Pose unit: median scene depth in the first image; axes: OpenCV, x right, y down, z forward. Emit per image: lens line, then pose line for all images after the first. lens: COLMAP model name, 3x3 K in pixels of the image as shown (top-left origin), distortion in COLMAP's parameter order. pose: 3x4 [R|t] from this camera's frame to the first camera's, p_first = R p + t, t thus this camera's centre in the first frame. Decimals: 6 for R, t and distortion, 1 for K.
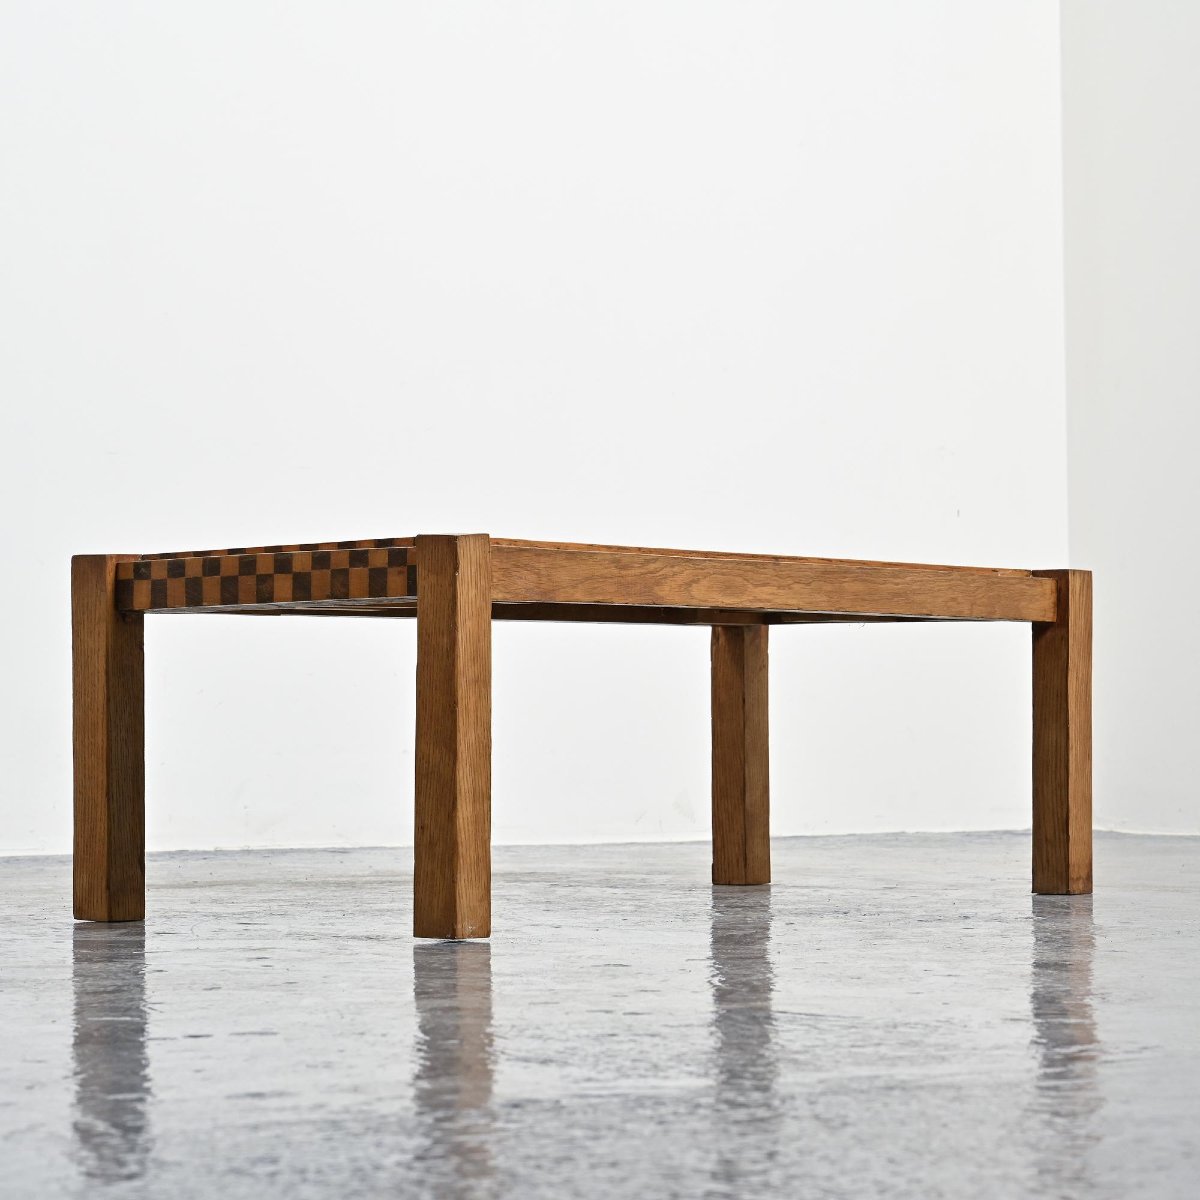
lens RADIAL K [[3539.6, 0, 600.0], [0, 3539.6, 600.0], [0, 0, 1]] dist [0.012598, -0.421946]
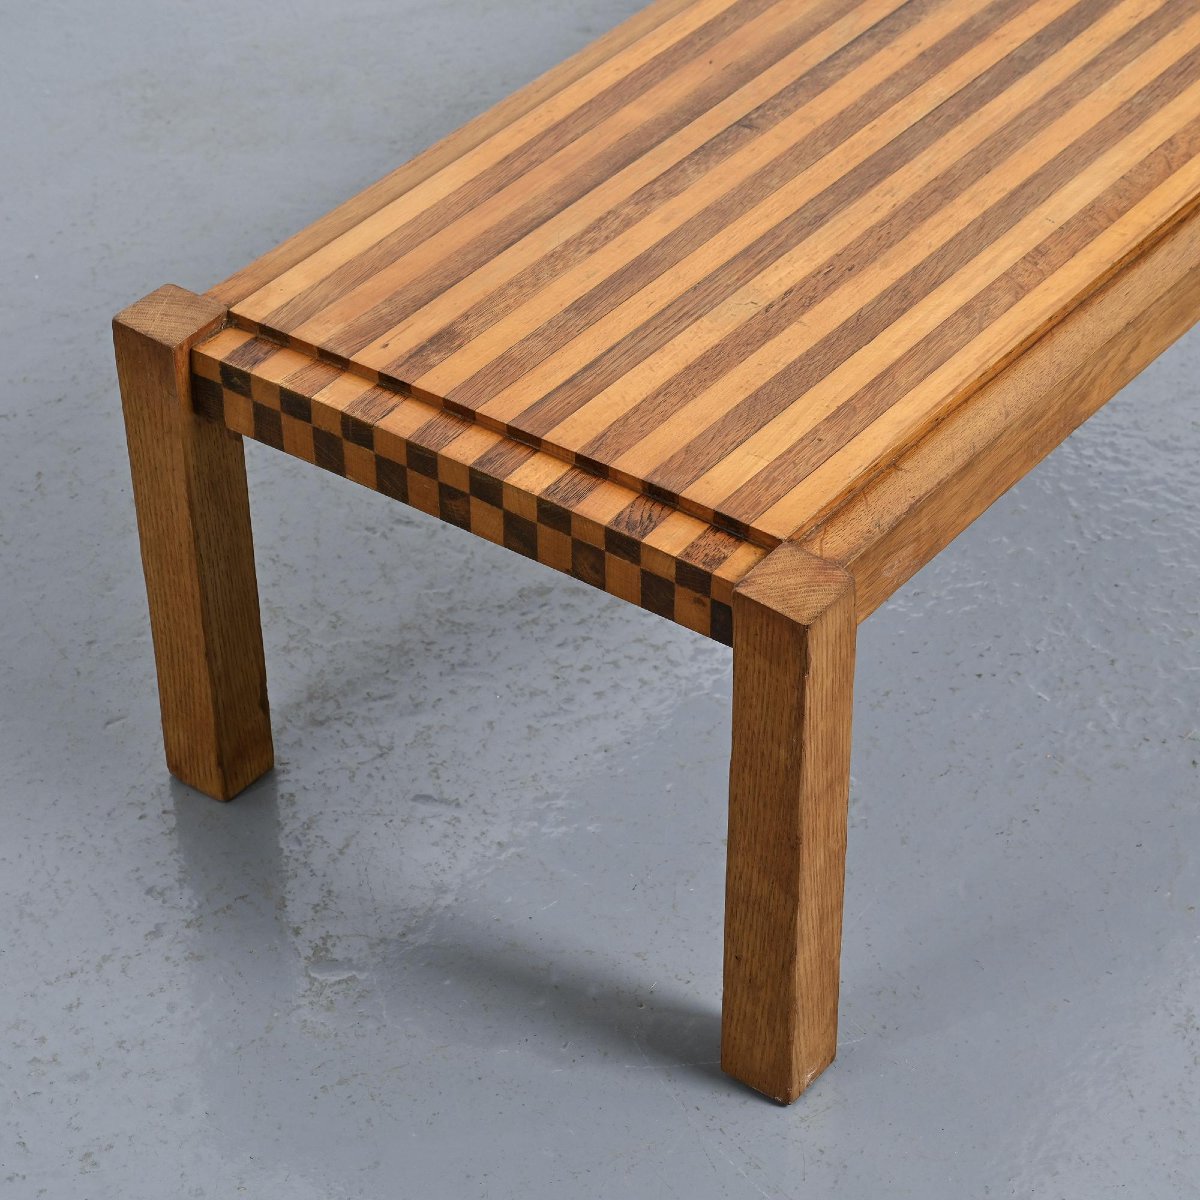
lens RADIAL K [[3457.1, 0, 600.0], [0, 3457.1, 600.0], [0, 0, 1]] dist [-0.013838, 0.280055]
pose [[0.999406, -0.027306, 0.021042, -0.079895], [0.007519, 0.768357, 0.639977, -0.358442], [-0.033643, -0.639439, 0.768106, 0.514541]]
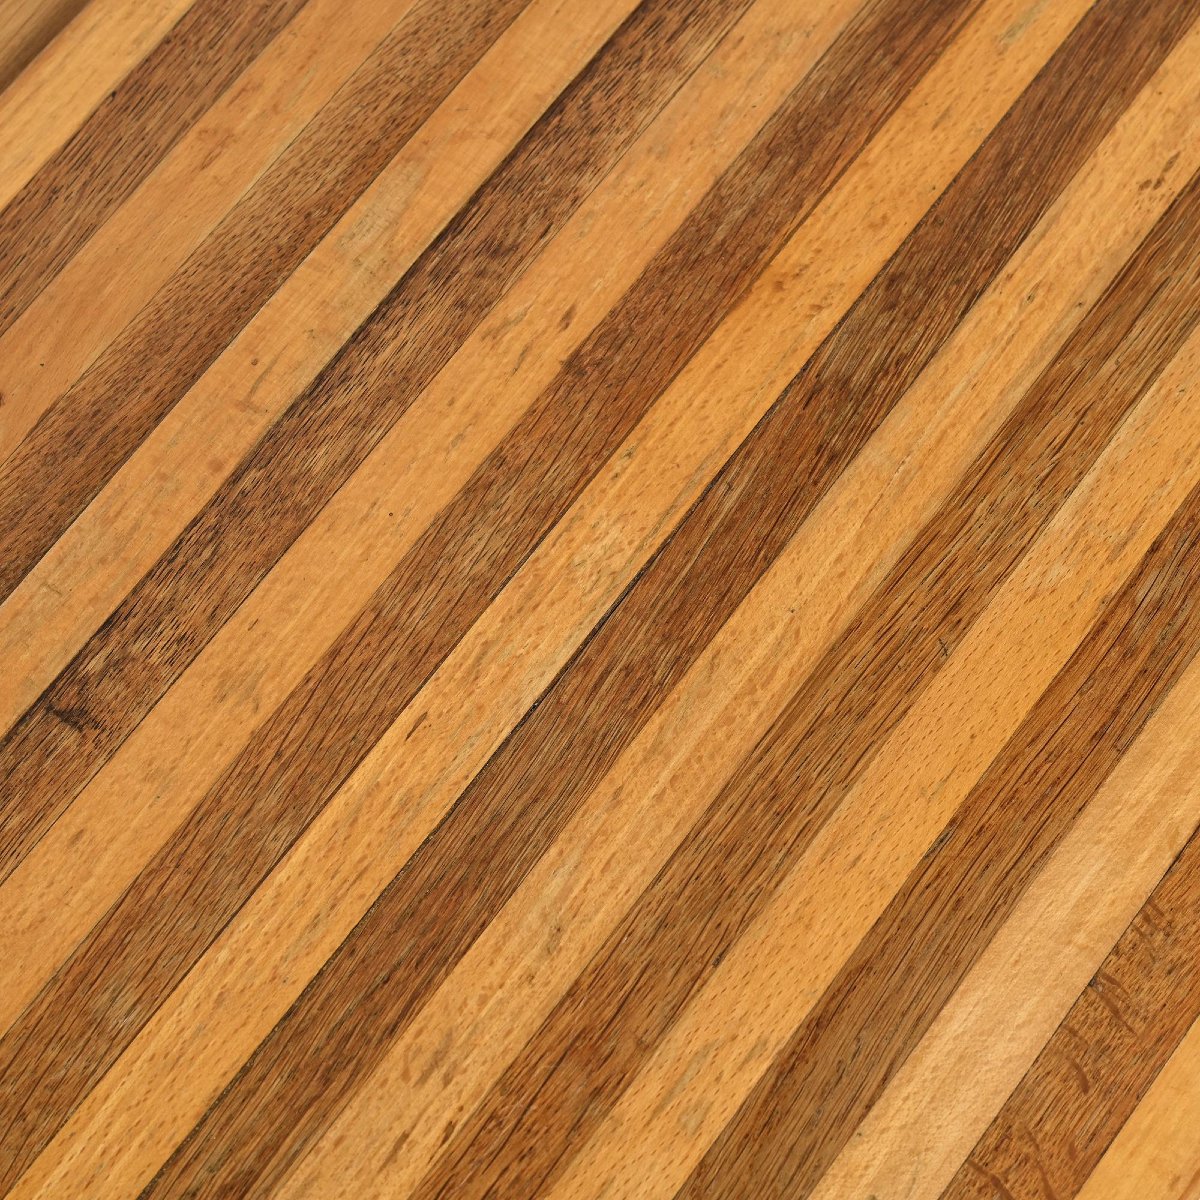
lens RADIAL K [[3457.1, 0, 600.0], [0, 3457.1, 600.0], [0, 0, 1]] dist [-0.013838, 0.280055]
pose [[0.998346, -0.053580, 0.020860, -0.004921], [0.001883, 0.393065, 0.919509, -0.231118], [-0.057466, -0.917948, 0.392516, 0.980616]]
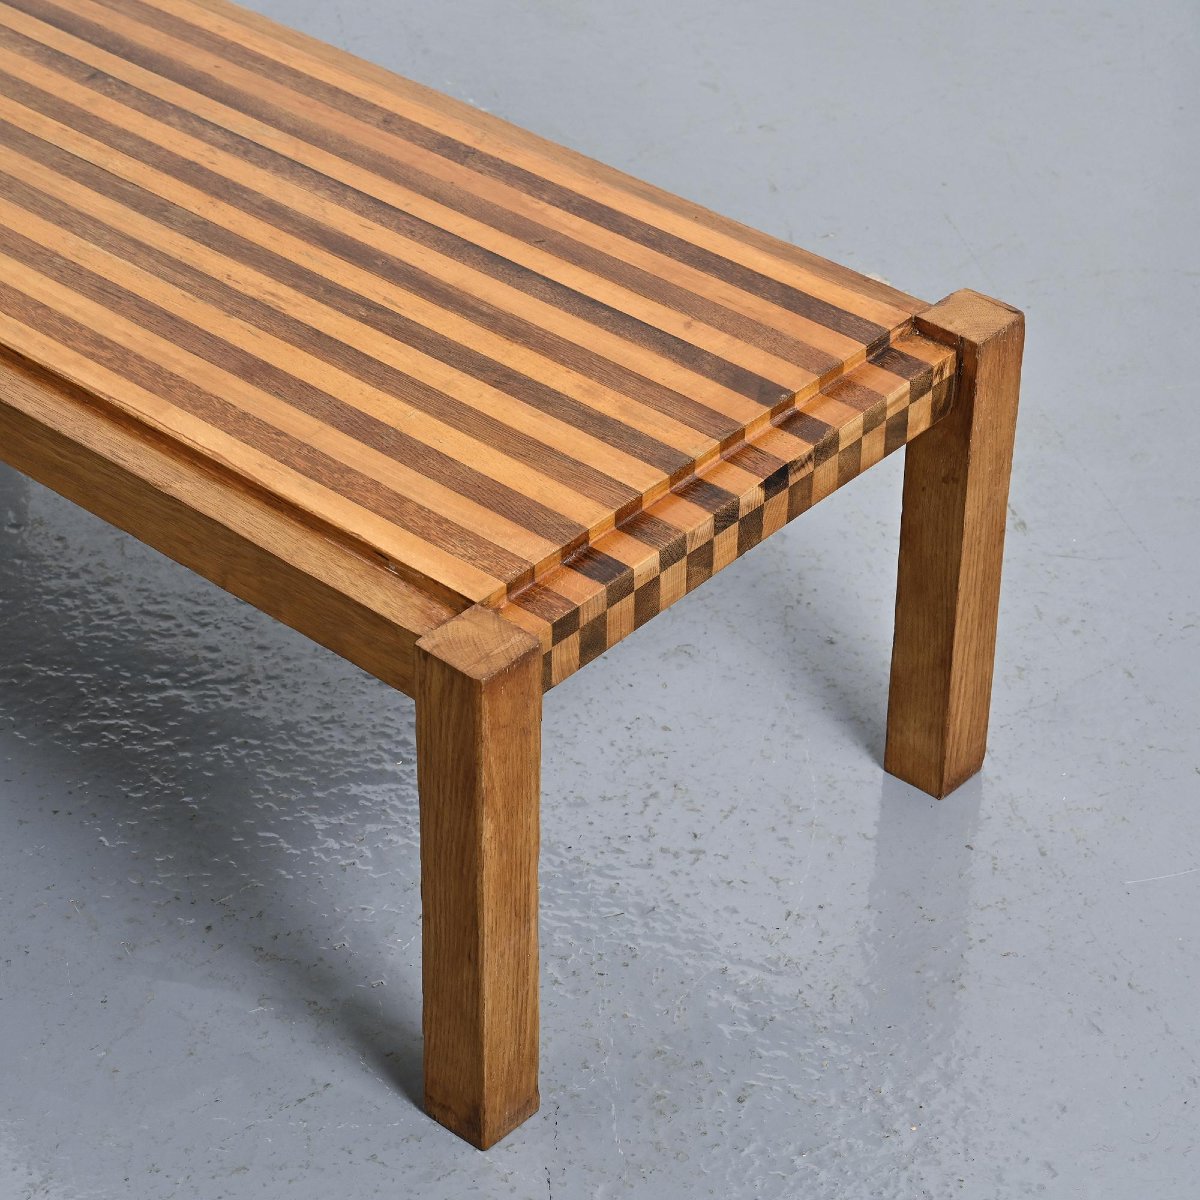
lens RADIAL K [[3457.1, 0, 600.0], [0, 3457.1, 600.0], [0, 0, 1]] dist [-0.013838, 0.280055]
pose [[-0.034641, 0.592320, -0.804958, 0.589476], [0.022226, 0.805698, 0.591909, -0.340247], [0.999153, 0.002613, -0.041075, 1.199832]]
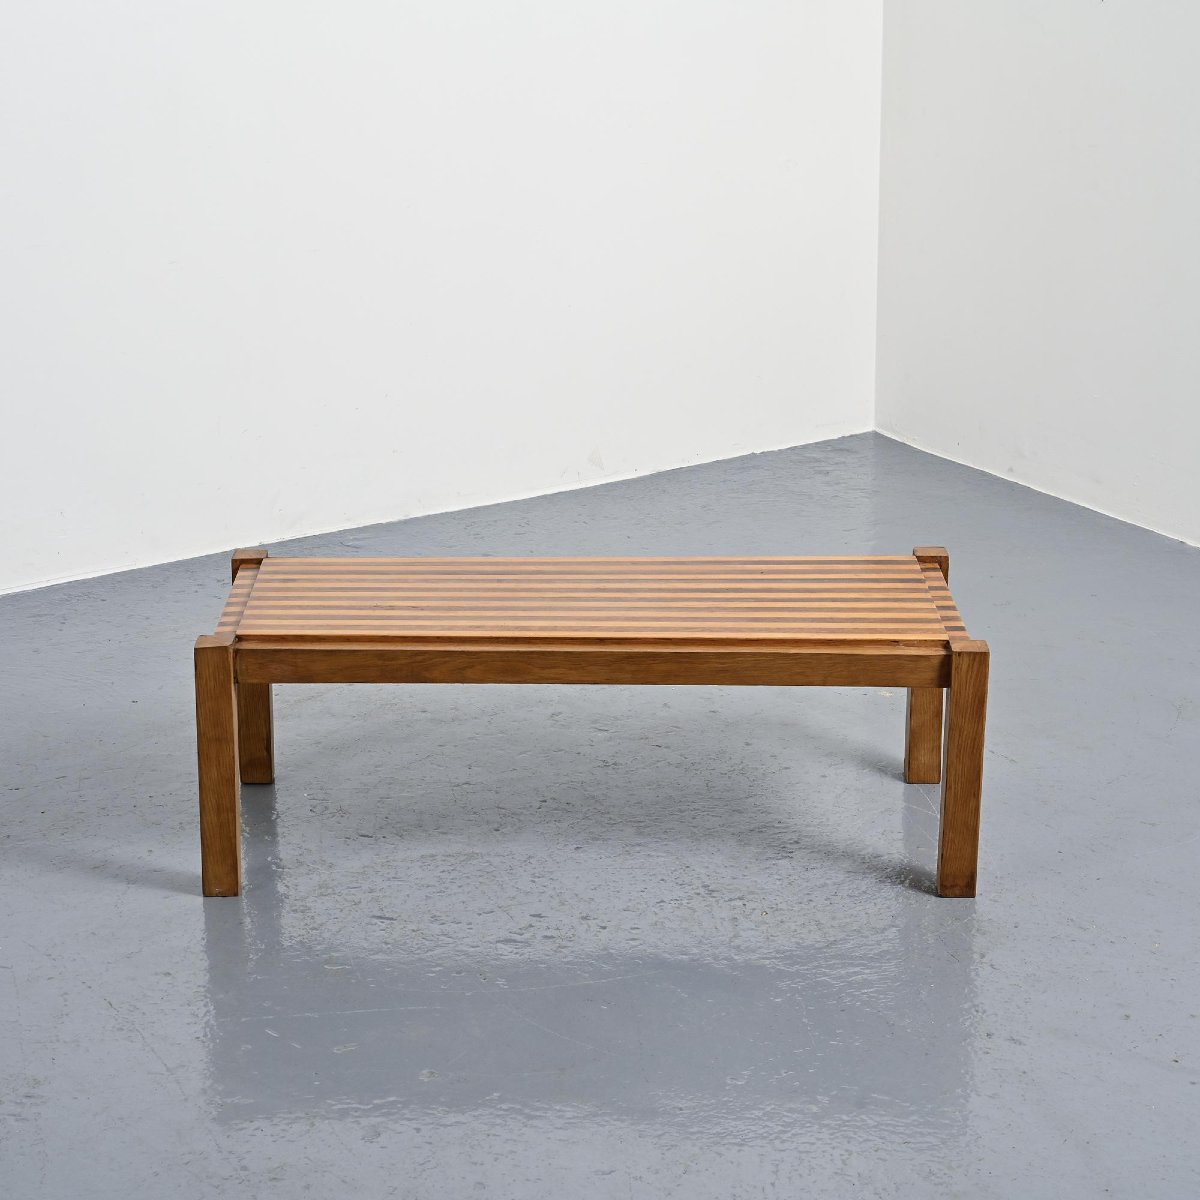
lens RADIAL K [[2887.4, 0, 600.0], [0, 2887.4, 600.0], [0, 0, 1]] dist [0.077168, 0.440605]
pose [[0.640313, 0.229905, -0.732900, 0.893971], [0.017182, 0.949630, 0.312903, -0.388238], [0.767922, -0.212948, 0.604110, 0.356213]]
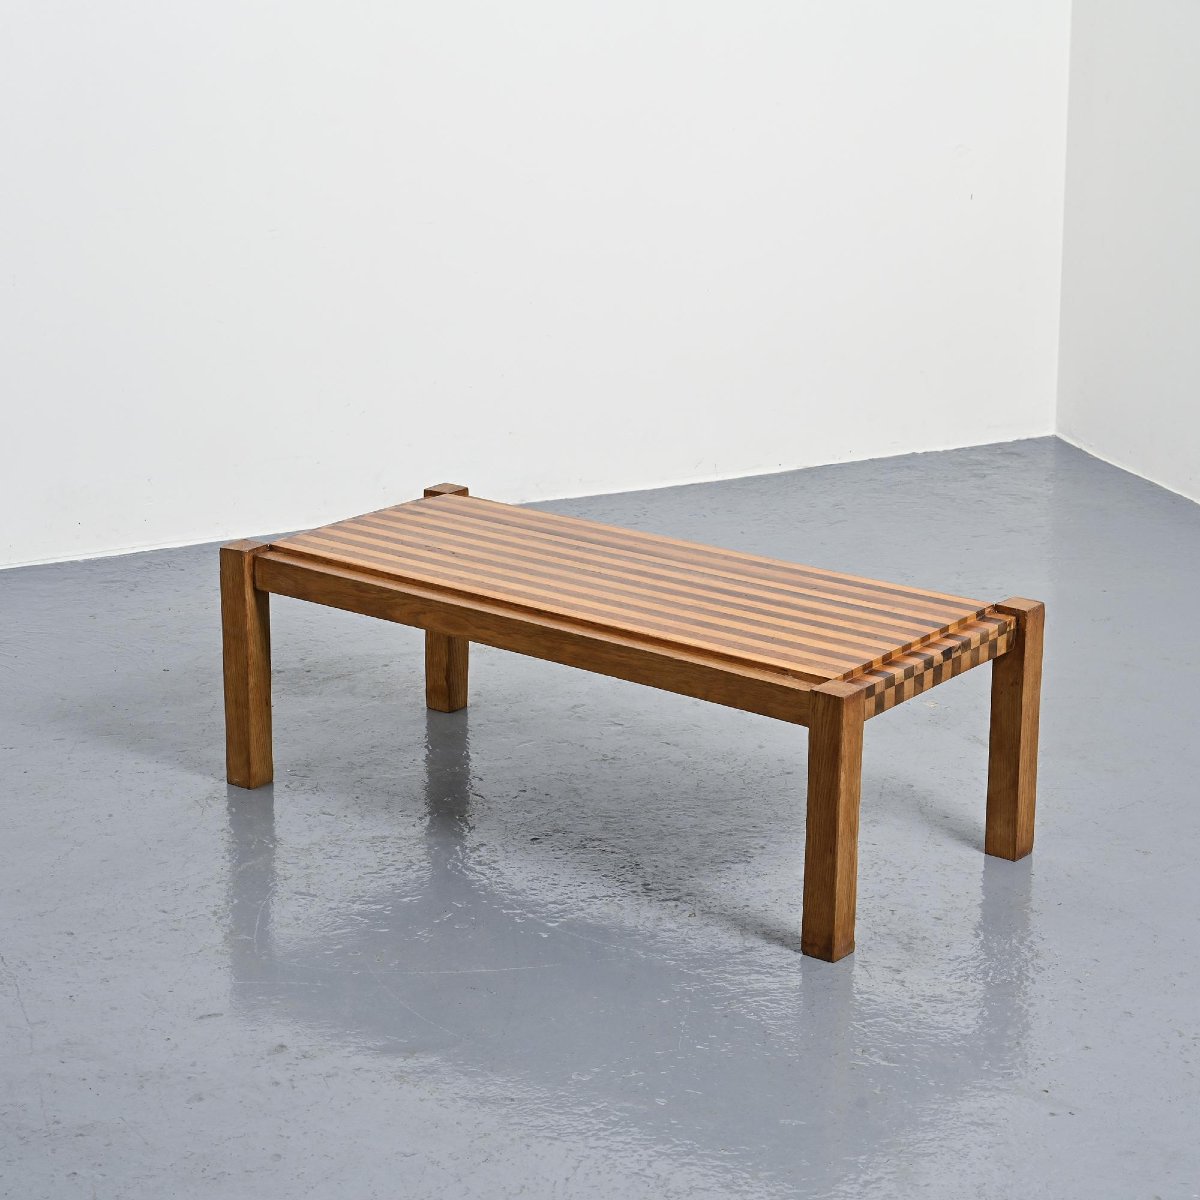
lens RADIAL K [[3080.5, 0, 600.0], [0, 3080.5, 600.0], [0, 0, 1]] dist [-0.009272, -0.024305]
pose [[0.031174, 0.292860, -0.955647, 1.215377], [0.025247, 0.955576, 0.293662, -0.373416], [0.999195, -0.033282, 0.022395, 1.046858]]
